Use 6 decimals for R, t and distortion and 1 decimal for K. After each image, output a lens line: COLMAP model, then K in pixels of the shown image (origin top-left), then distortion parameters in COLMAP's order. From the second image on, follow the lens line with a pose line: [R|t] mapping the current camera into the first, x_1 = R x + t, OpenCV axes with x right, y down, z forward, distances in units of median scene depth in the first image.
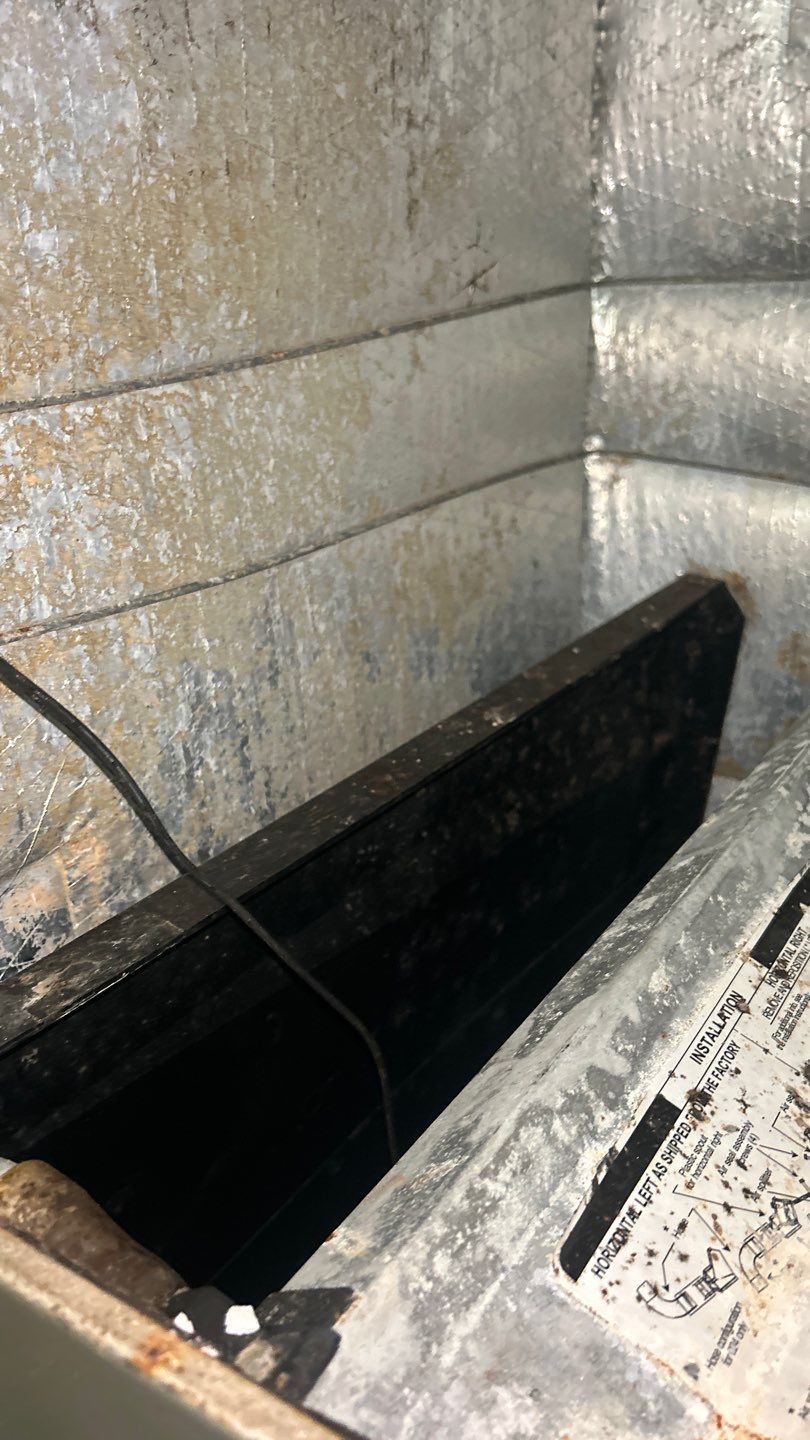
lens RADIAL K [[1069.0, 0, 433.0], [0, 1069.0, 723.4], [0, 0, 1]] dist [0.034507, -0.053354]
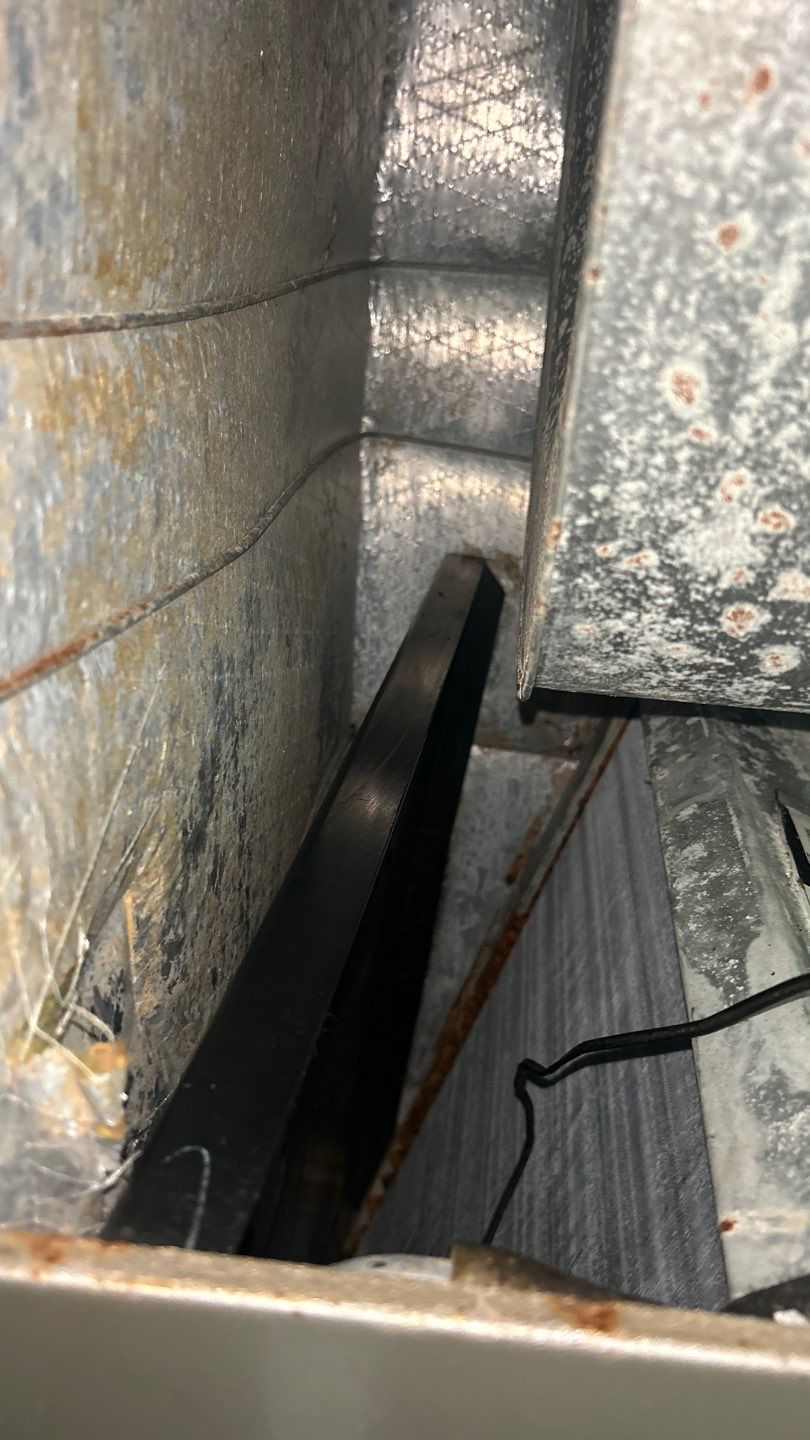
lens RADIAL K [[1069.0, 0, 365.3], [0, 1069.0, 716.5], [0, 0, 1]] dist [0.034507, -0.053354]
pose [[0.897260, -0.084481, 0.433345, -0.444566], [0.091662, 0.995781, 0.004336, 0.003936], [-0.431883, 0.035831, 0.901218, 0.169960]]
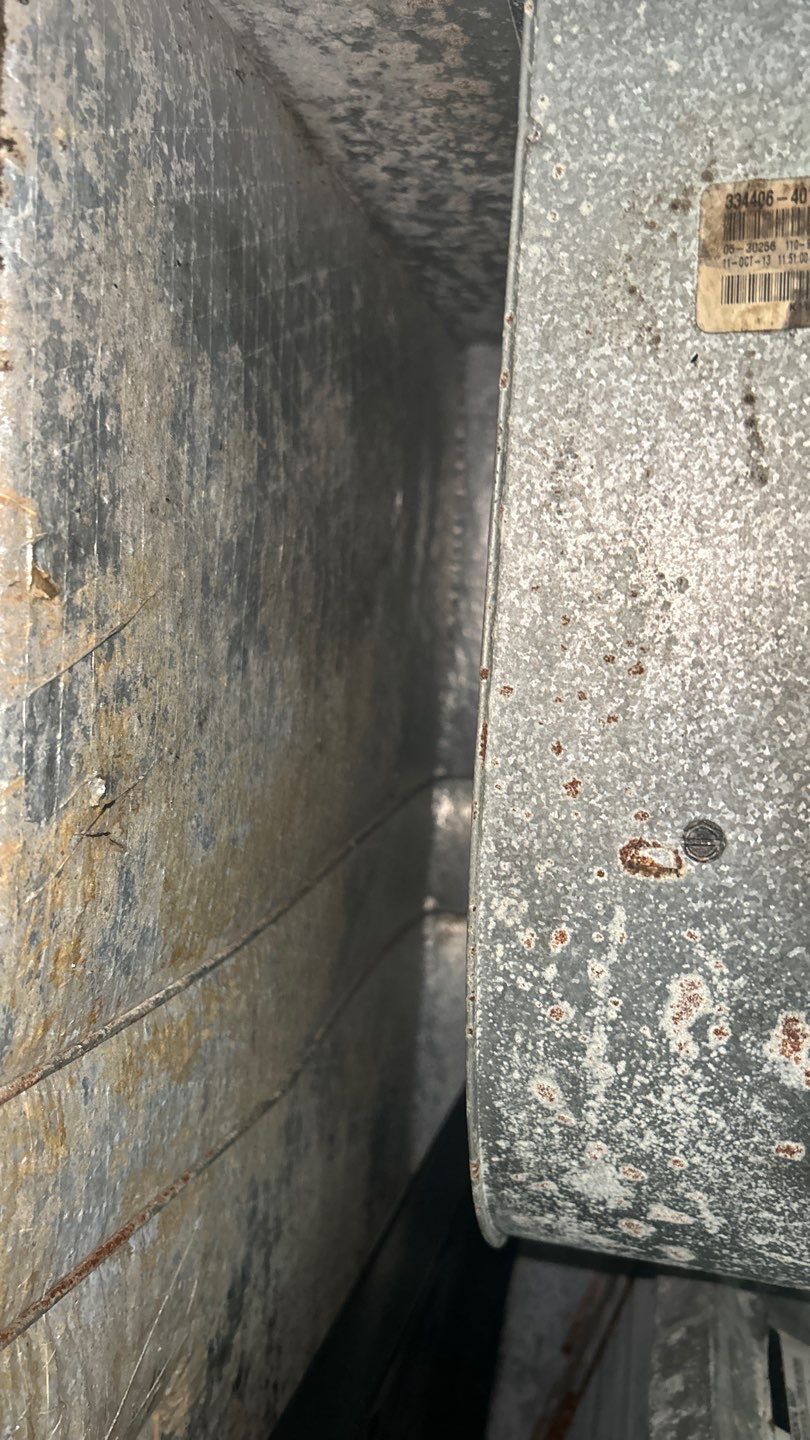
lens RADIAL K [[1069.0, 0, 376.9], [0, 1069.0, 723.3], [0, 0, 1]] dist [0.034507, -0.053354]
pose [[0.938688, 0.071139, 0.337350, -0.452398], [0.039919, 0.949473, -0.311298, -0.134442], [-0.342450, 0.305679, 0.888419, -0.106281]]
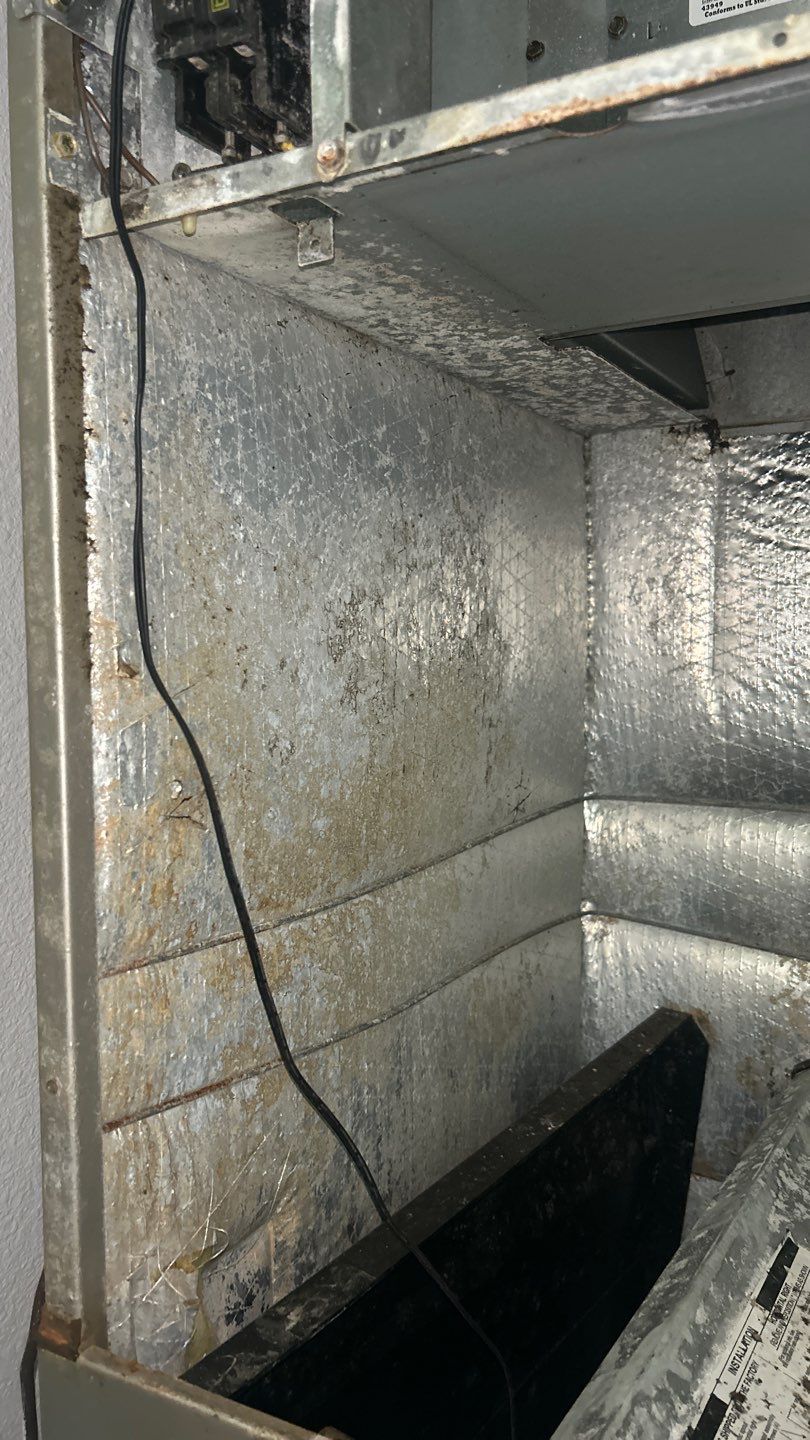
lens RADIAL K [[1069.0, 0, 426.7], [0, 1069.0, 723.3], [0, 0, 1]] dist [0.034507, -0.053354]
pose [[0.996879, 0.039475, 0.068364, -0.226189], [-0.013046, 0.936473, -0.350497, -0.000863], [-0.077856, 0.348511, 0.934065, -0.482639]]
